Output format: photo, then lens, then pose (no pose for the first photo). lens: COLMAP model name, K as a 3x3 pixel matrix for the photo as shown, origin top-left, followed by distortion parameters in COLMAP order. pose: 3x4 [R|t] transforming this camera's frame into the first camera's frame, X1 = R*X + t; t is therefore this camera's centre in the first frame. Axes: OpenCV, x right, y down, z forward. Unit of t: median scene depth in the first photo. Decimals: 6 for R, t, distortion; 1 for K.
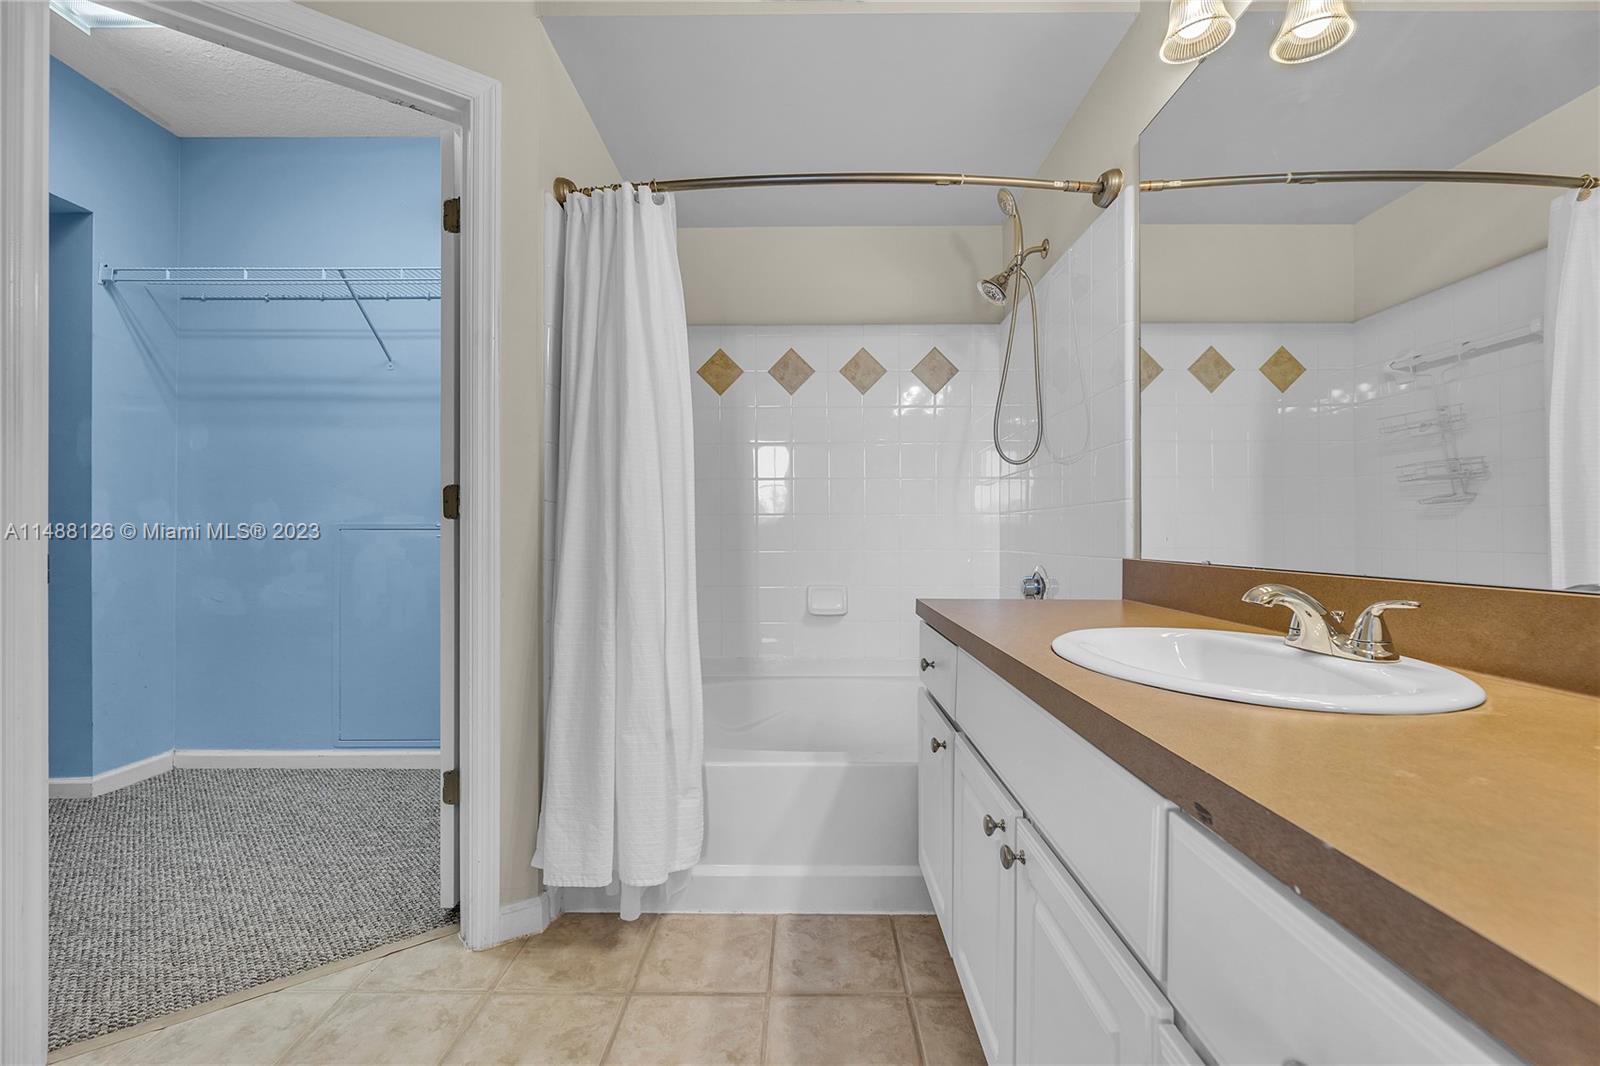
lens RADIAL K [[637.5, 0, 793.6], [0, 637.5, 524.7], [0, 0, 1]] dist [-0.009103, 0.000243]
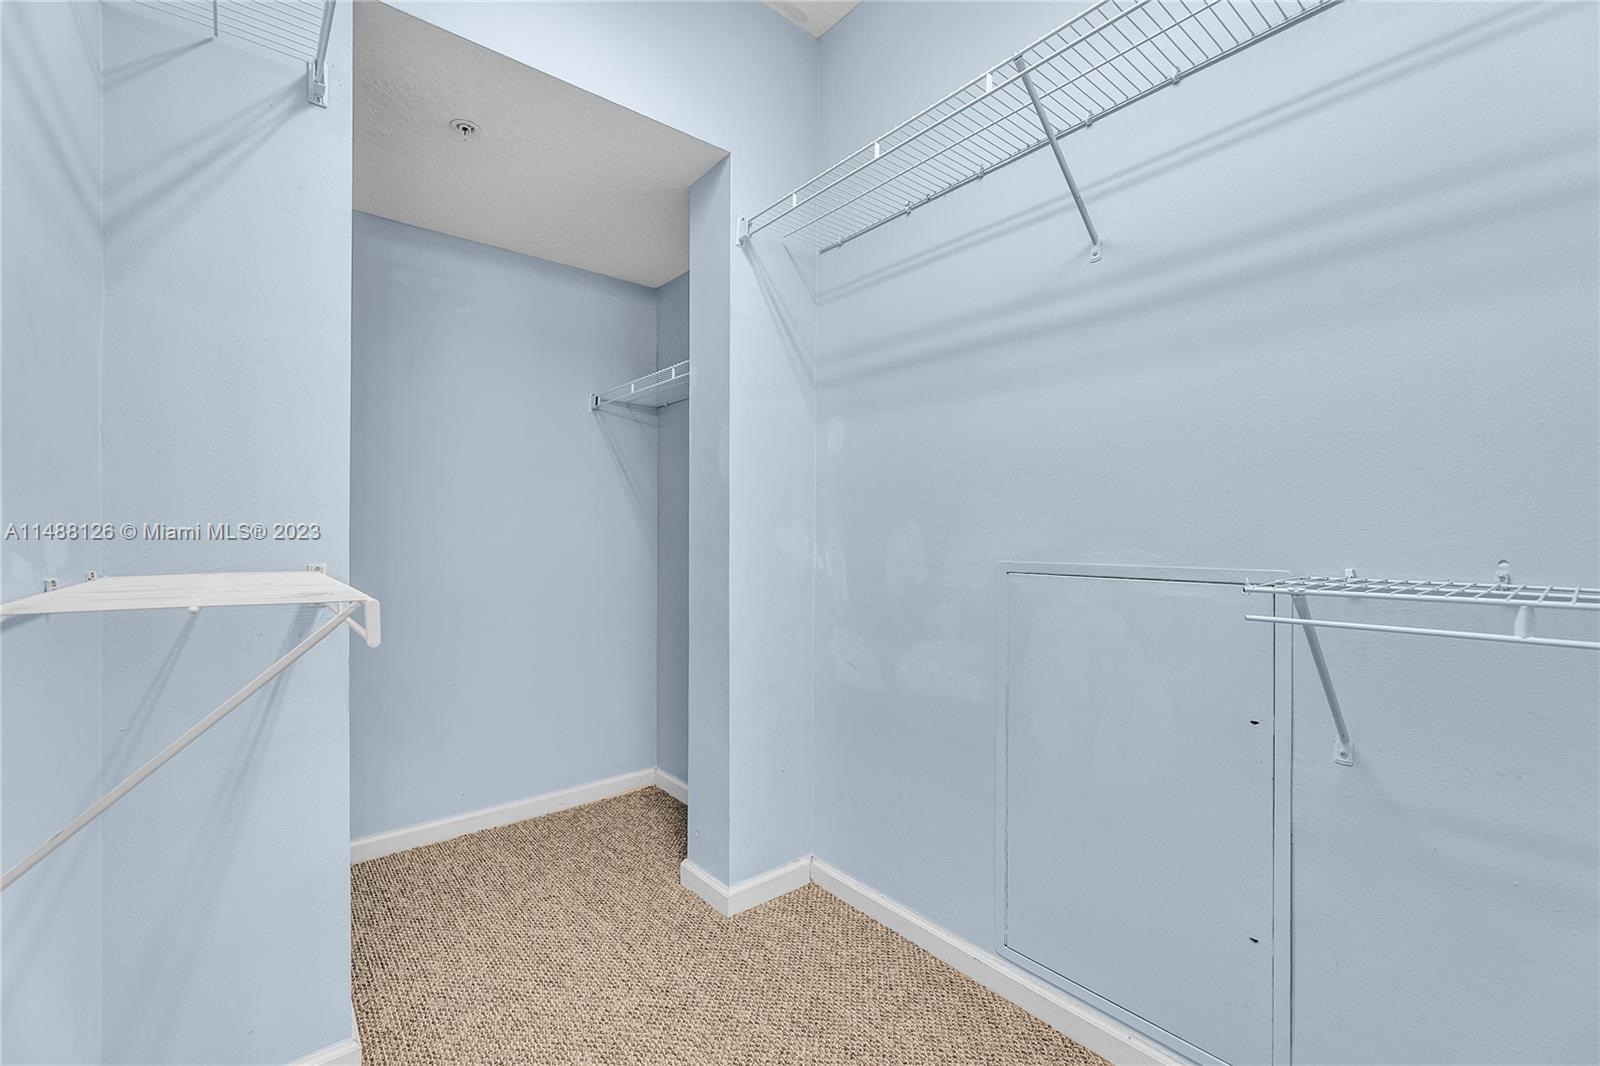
lens RADIAL K [[692.5, 0, 800.6], [0, 692.5, 531.6], [0, 0, 1]] dist [-0.000591, -0.000368]
pose [[0.647979, 0.000544, -0.761658, -0.376646], [-0.001883, 0.999998, -0.000888, -0.029992], [0.761656, 0.002010, 0.647979, 0.472821]]
